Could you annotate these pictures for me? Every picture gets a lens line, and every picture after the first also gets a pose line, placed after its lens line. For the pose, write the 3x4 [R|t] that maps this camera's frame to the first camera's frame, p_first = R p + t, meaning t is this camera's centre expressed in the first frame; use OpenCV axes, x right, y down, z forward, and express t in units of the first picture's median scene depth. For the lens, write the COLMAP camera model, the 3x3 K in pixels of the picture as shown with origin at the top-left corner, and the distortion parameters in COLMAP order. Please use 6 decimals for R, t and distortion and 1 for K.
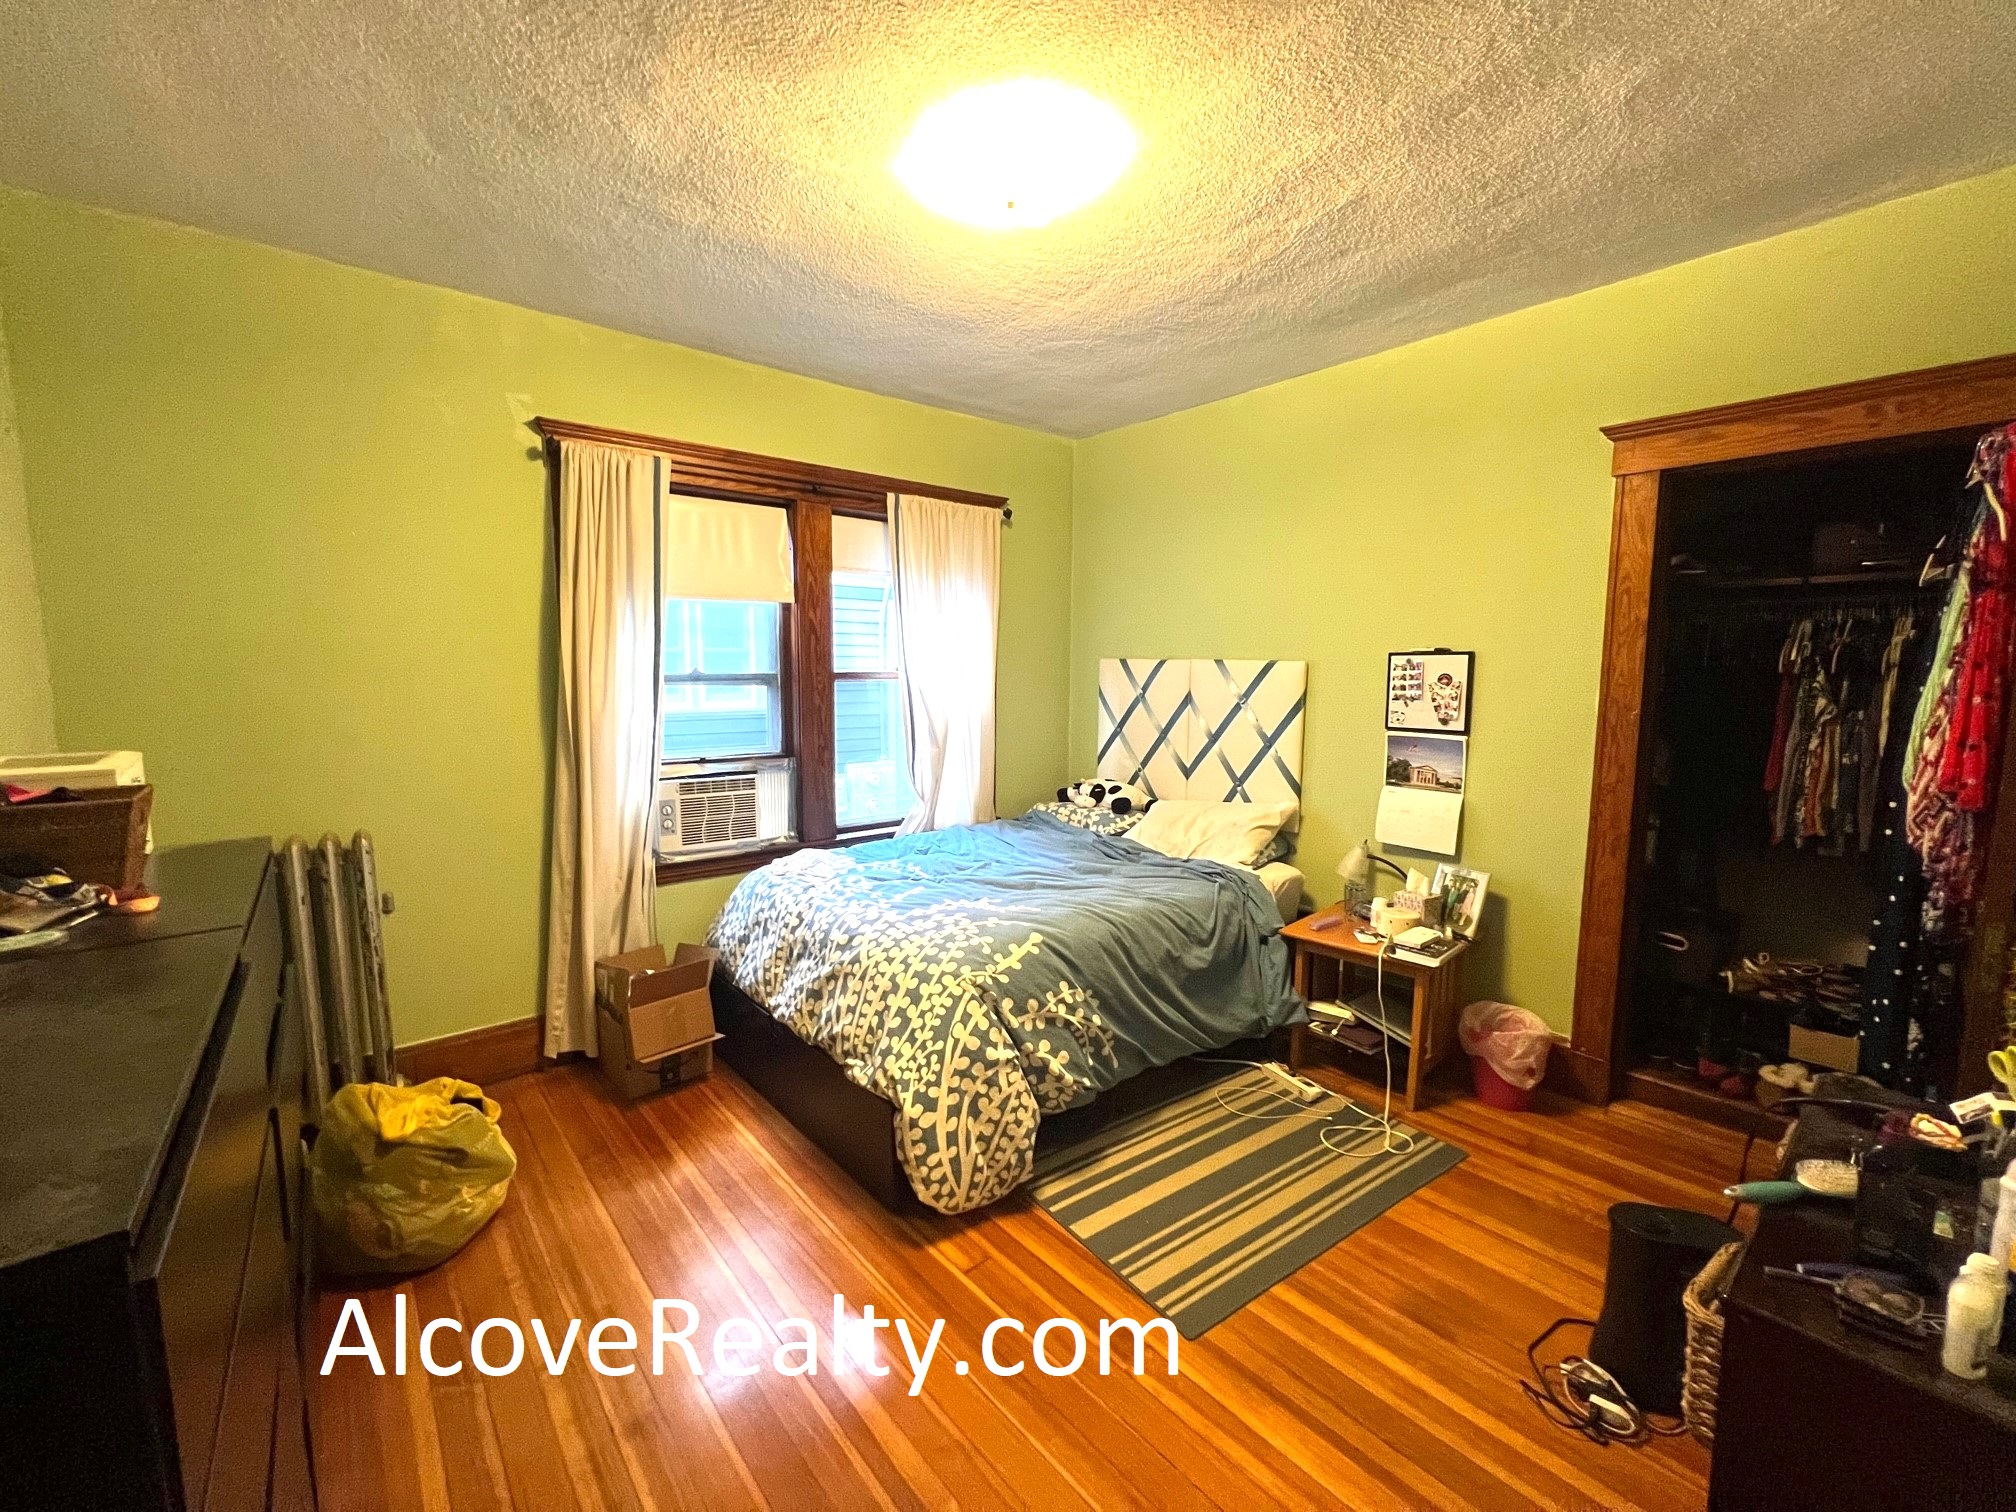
lens RADIAL K [[807.1, 0, 1008.0], [0, 807.1, 756.0], [0, 0, 1]] dist [-0.000196, -0.000146]
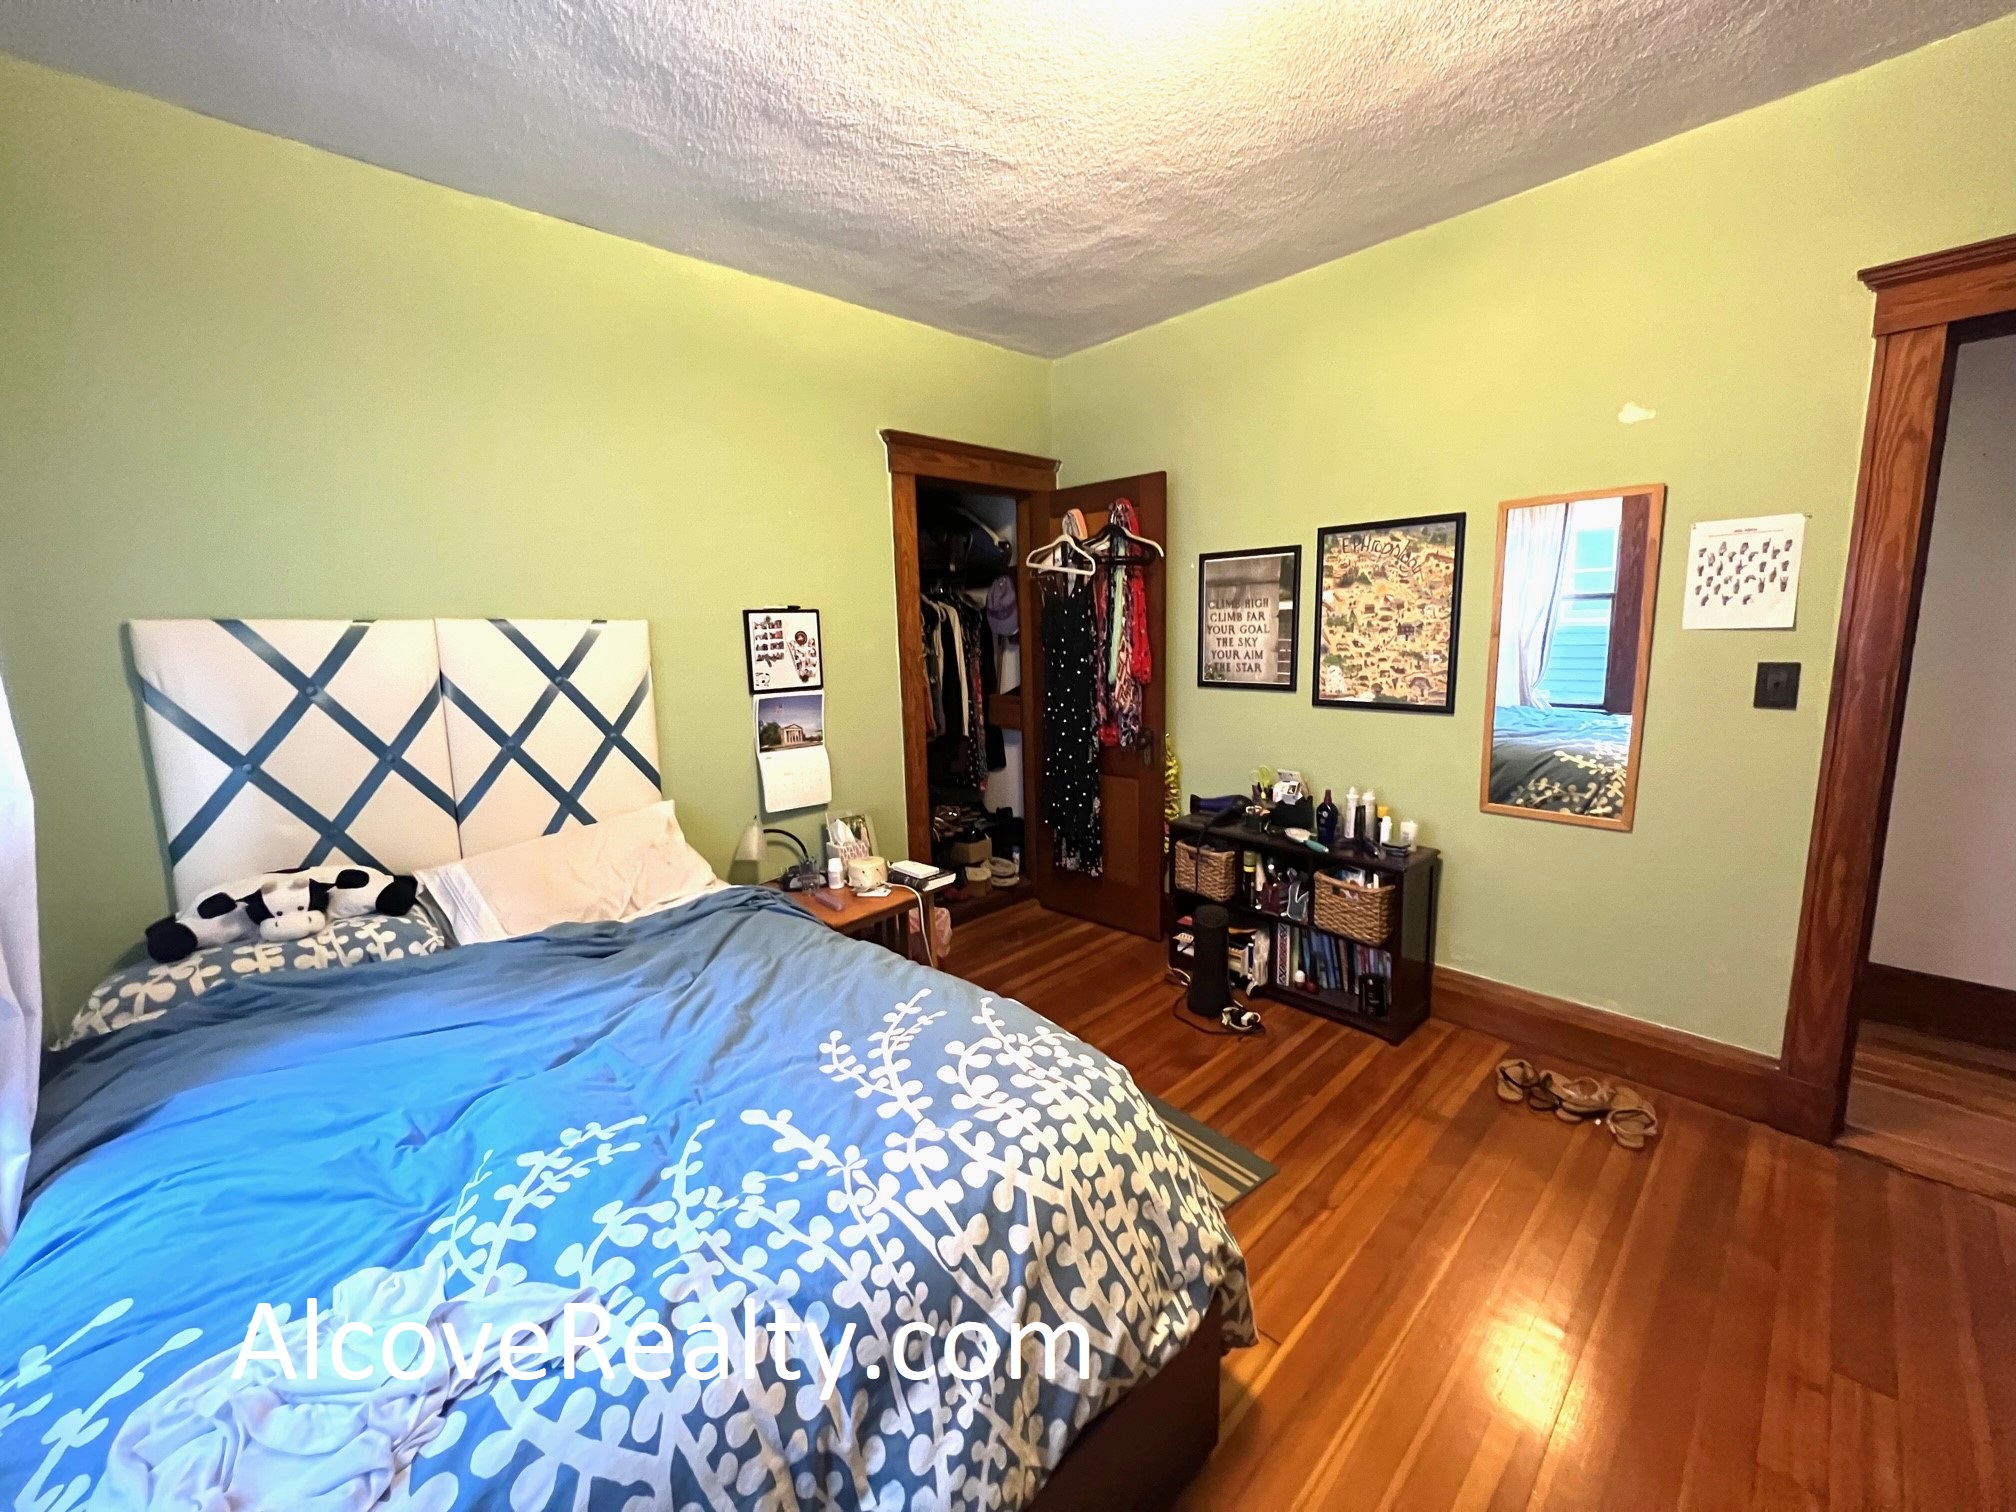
lens RADIAL K [[805.9, 0, 1007.7], [0, 805.9, 752.0], [0, 0, 1]] dist [-0.001128, -0.000154]
pose [[-0.054199, -0.155253, 0.986387, -0.501068], [0.136219, 0.977454, 0.161332, -0.082062], [-0.989195, 0.143109, -0.031829, 0.802166]]
